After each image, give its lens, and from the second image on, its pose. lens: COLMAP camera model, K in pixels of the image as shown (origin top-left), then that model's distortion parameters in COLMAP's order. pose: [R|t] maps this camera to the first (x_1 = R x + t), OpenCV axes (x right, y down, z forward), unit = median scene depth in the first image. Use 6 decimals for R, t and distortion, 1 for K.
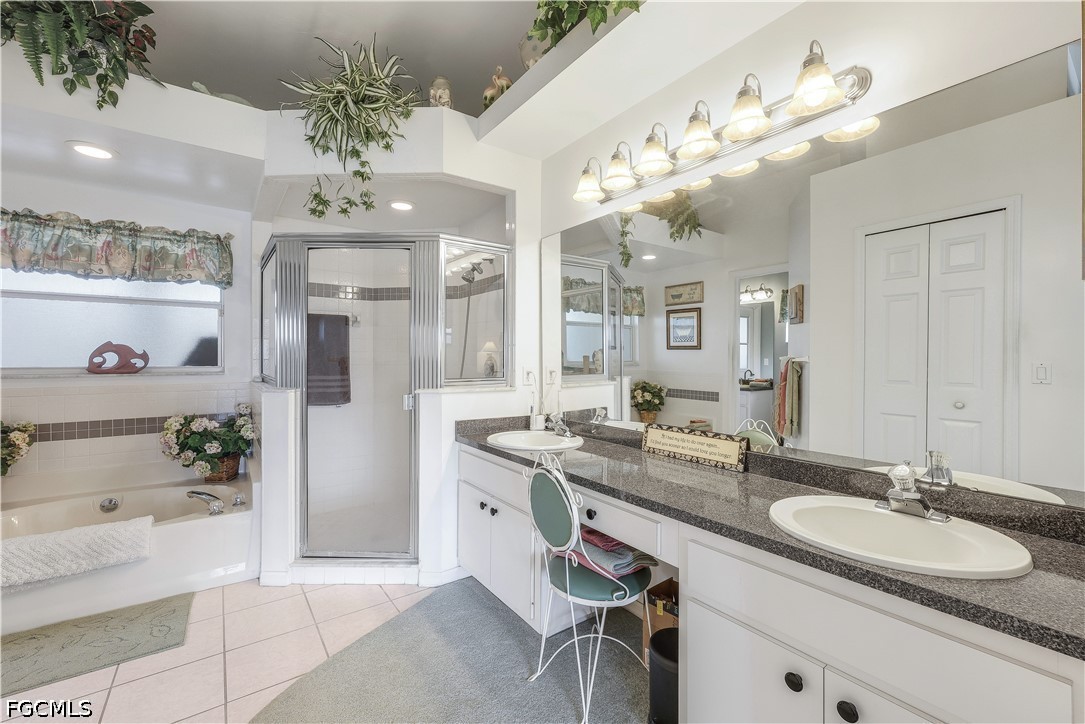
lens RADIAL K [[445.8, 0, 540.6], [0, 445.8, 360.8], [0, 0, 1]] dist [-0.000354, -0.000002]
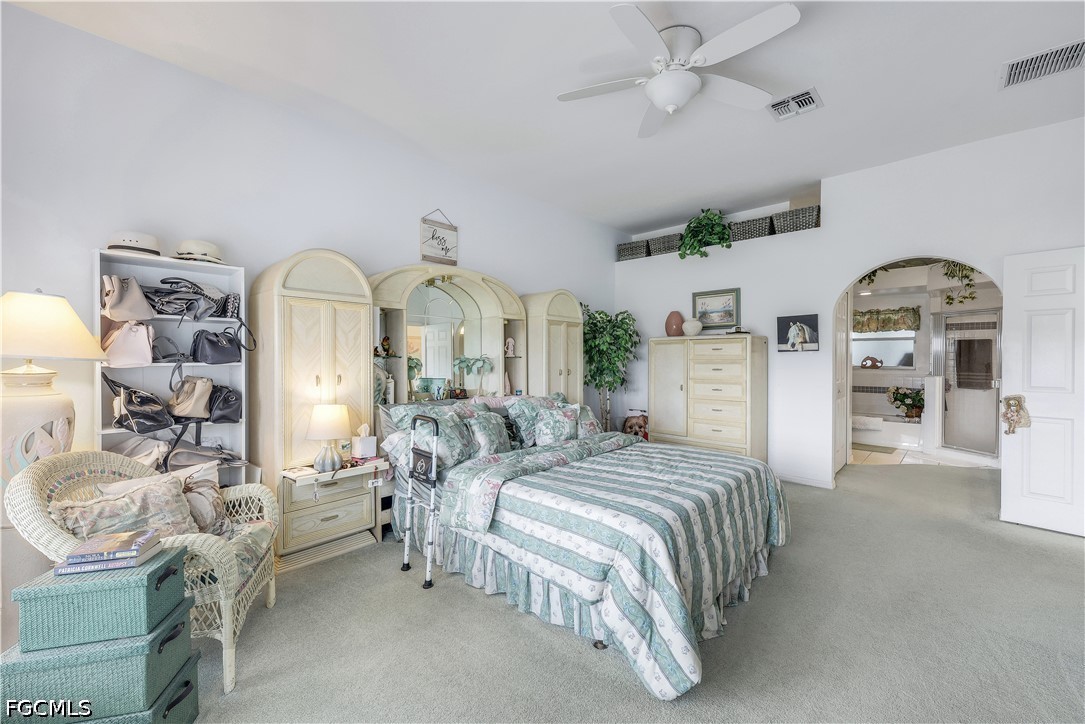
lens RADIAL K [[437.1, 0, 542.5], [0, 437.1, 362.0], [0, 0, 1]] dist [0.001981, 0.000147]
pose [[0.179603, 0.007594, -0.983710, 1.177623], [-0.008478, 0.999945, 0.006171, -0.008269], [0.983703, 0.007232, 0.179658, -1.302162]]
